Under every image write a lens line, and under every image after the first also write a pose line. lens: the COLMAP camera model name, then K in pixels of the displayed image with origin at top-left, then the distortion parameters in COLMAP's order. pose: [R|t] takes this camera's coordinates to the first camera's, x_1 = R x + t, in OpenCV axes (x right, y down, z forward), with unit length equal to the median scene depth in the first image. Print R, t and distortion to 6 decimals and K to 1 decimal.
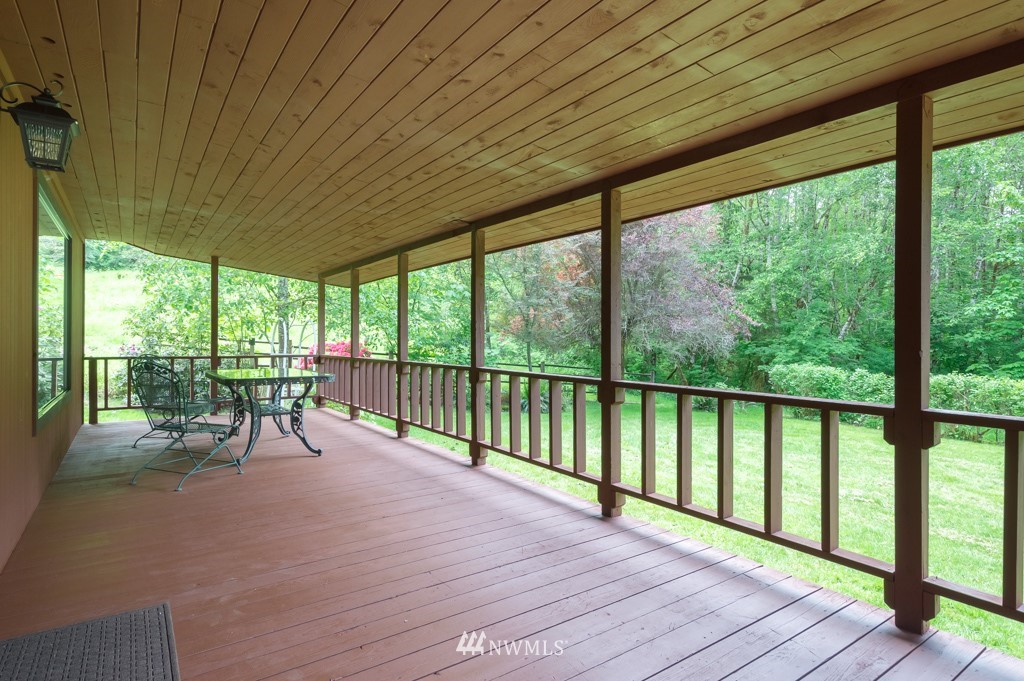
lens RADIAL K [[530.5, 0, 512.0], [0, 530.5, 340.5], [0, 0, 1]] dist [-0.000739, -0.000309]
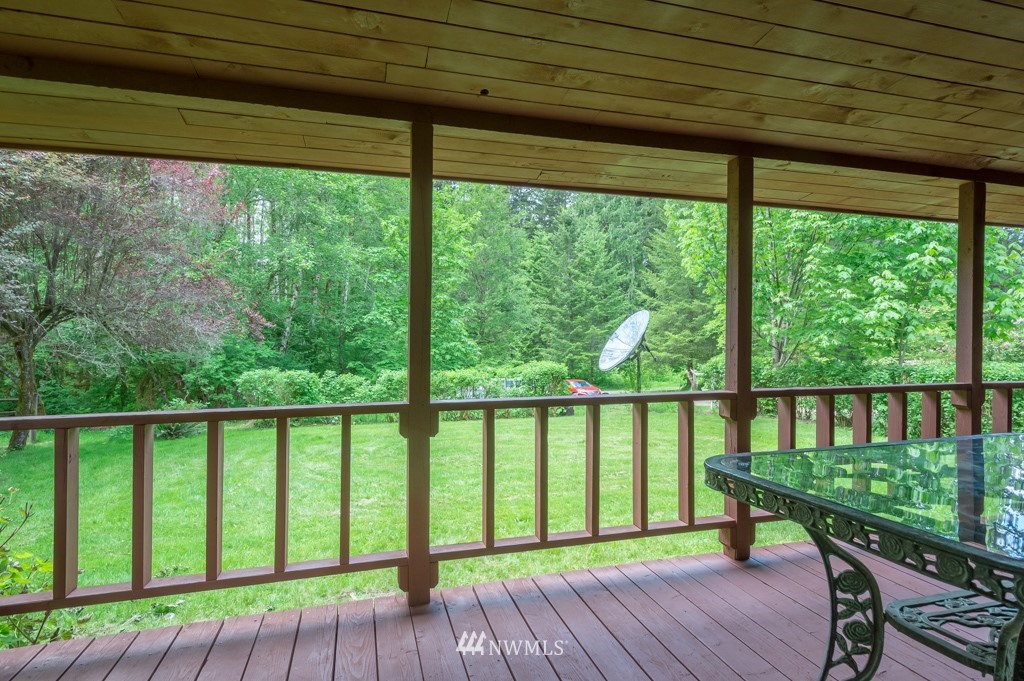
lens RADIAL K [[567.6, 0, 512.0], [0, 567.6, 340.5], [0, 0, 1]] dist [0.000543, -0.000332]
pose [[0.305283, -0.005617, 0.952245, -0.330899], [0.010782, 0.999939, 0.002441, -0.004612], [-0.952201, 0.009522, 0.305325, 0.464940]]
